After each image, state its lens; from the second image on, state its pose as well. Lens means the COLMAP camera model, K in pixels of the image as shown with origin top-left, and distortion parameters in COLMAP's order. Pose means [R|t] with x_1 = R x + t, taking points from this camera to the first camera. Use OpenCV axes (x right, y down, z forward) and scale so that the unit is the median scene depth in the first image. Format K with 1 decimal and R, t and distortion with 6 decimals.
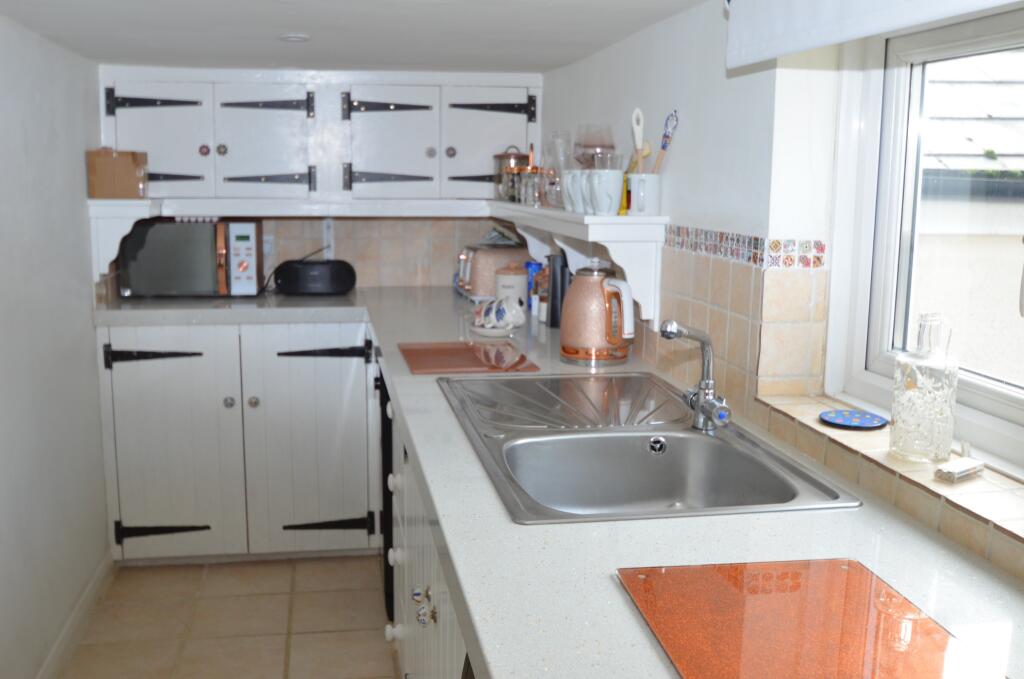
lens RADIAL K [[1001.3, 0, 512.0], [0, 1001.3, 339.5], [0, 0, 1]] dist [-0.070943, -0.000714]
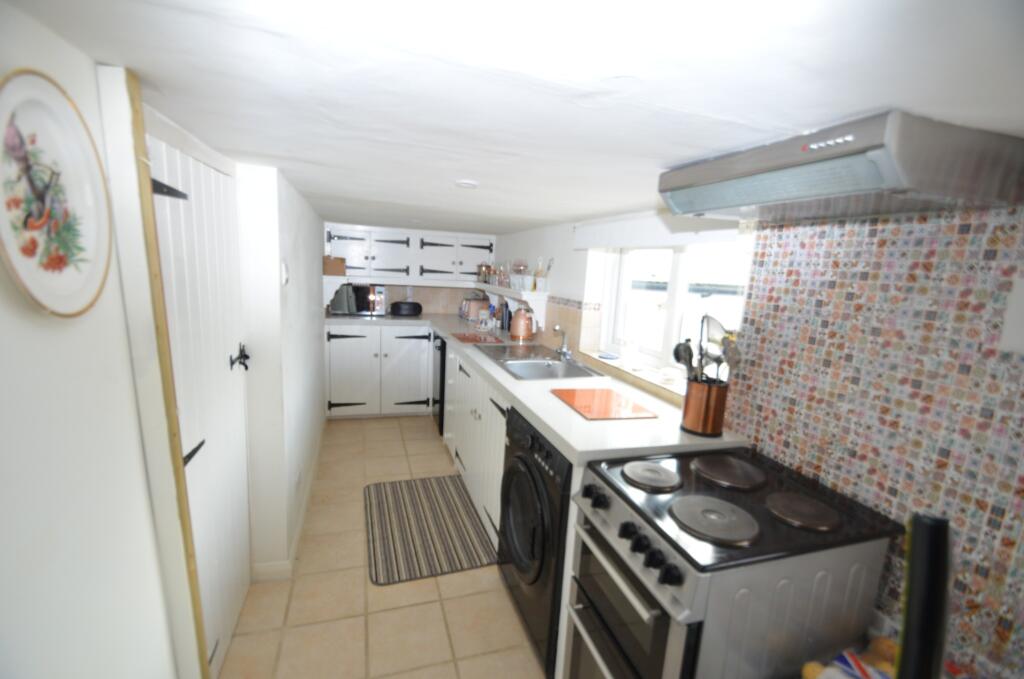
lens RADIAL K [[456.0, 0, 512.0], [0, 456.0, 339.5], [0, 0, 1]] dist [-0.000780, -0.000207]
pose [[0.990741, 0.023336, 0.133743, -0.092813], [-0.023167, 0.999728, -0.002821, 0.017076], [-0.133772, -0.000303, 0.991012, -0.241323]]
